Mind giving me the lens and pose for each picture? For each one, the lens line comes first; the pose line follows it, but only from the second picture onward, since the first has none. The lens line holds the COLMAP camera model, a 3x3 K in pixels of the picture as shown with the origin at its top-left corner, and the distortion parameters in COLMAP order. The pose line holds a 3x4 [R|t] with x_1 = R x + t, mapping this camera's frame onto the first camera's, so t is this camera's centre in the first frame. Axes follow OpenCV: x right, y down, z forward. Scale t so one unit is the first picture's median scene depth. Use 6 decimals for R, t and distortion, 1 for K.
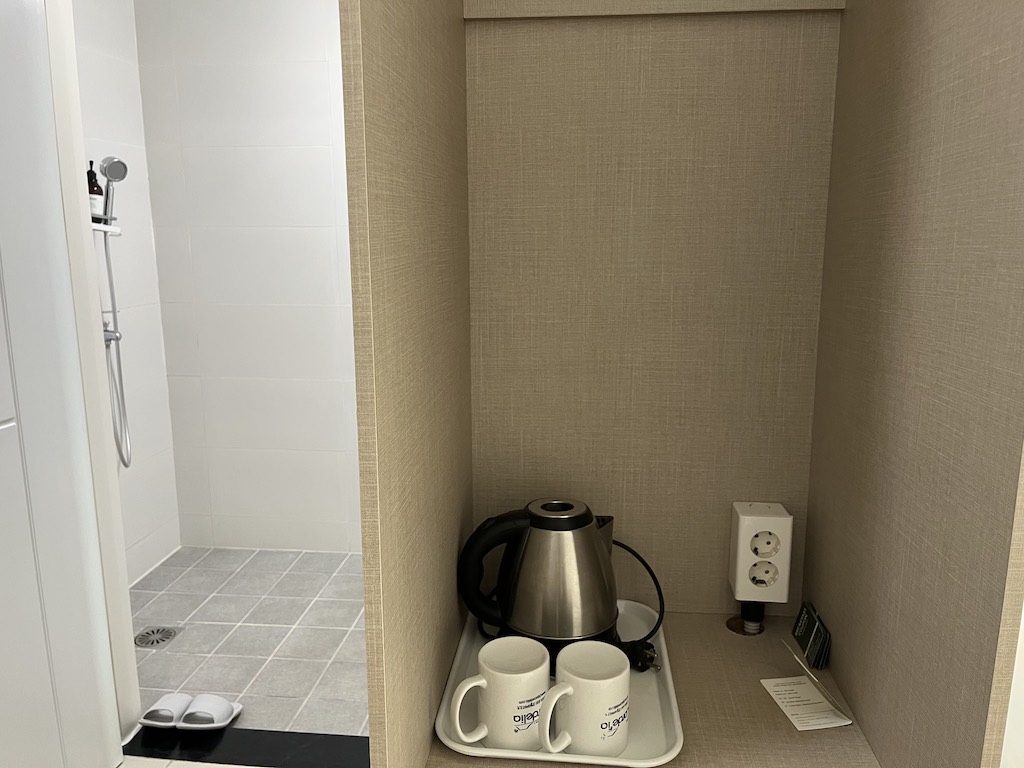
lens RADIAL K [[909.4, 0, 512.0], [0, 909.4, 384.0], [0, 0, 1]] dist [0.015140, -0.007915]
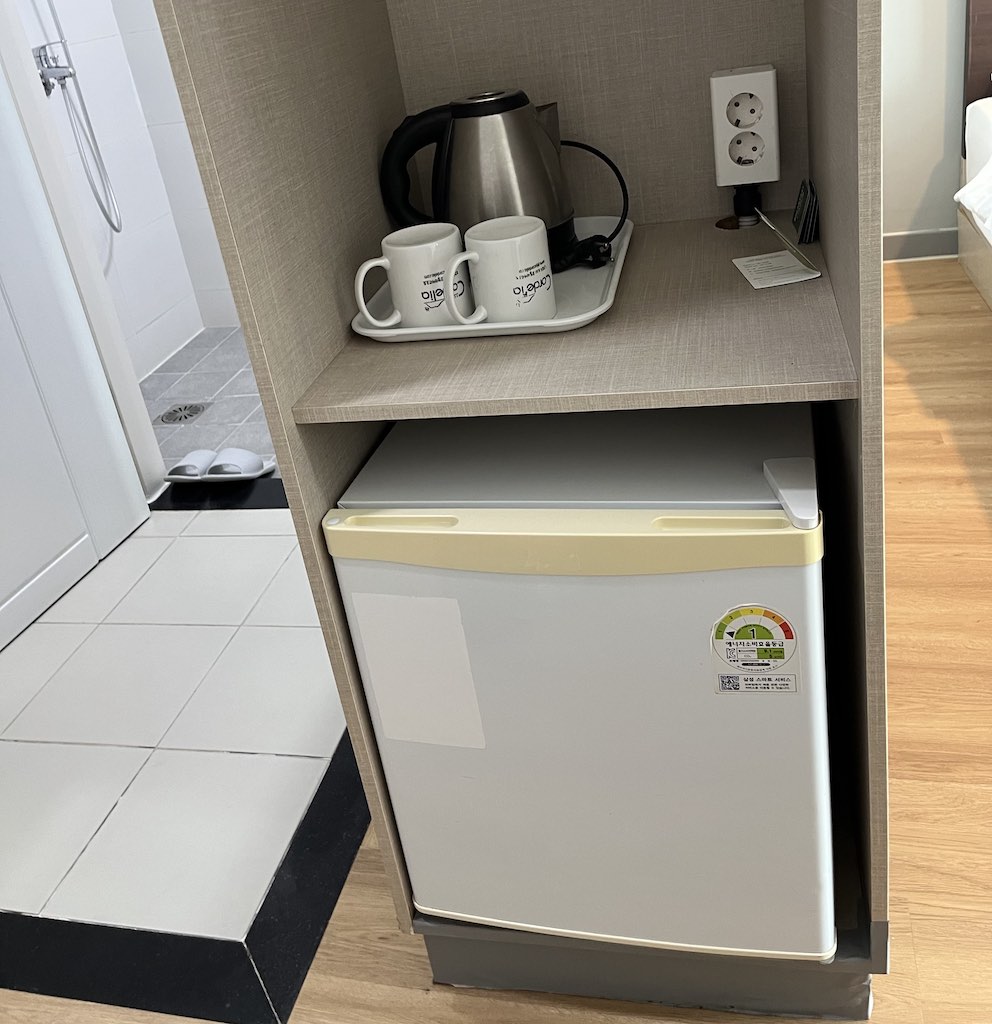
lens RADIAL K [[1164.2, 0, 496.0], [0, 1164.2, 512.0], [0, 0, 1]] dist [0.036875, -0.032532]
pose [[0.977559, -0.090369, -0.190296, 0.220133], [0.135510, 0.961375, 0.239574, 0.235385], [0.161296, -0.259984, 0.952046, -0.144614]]
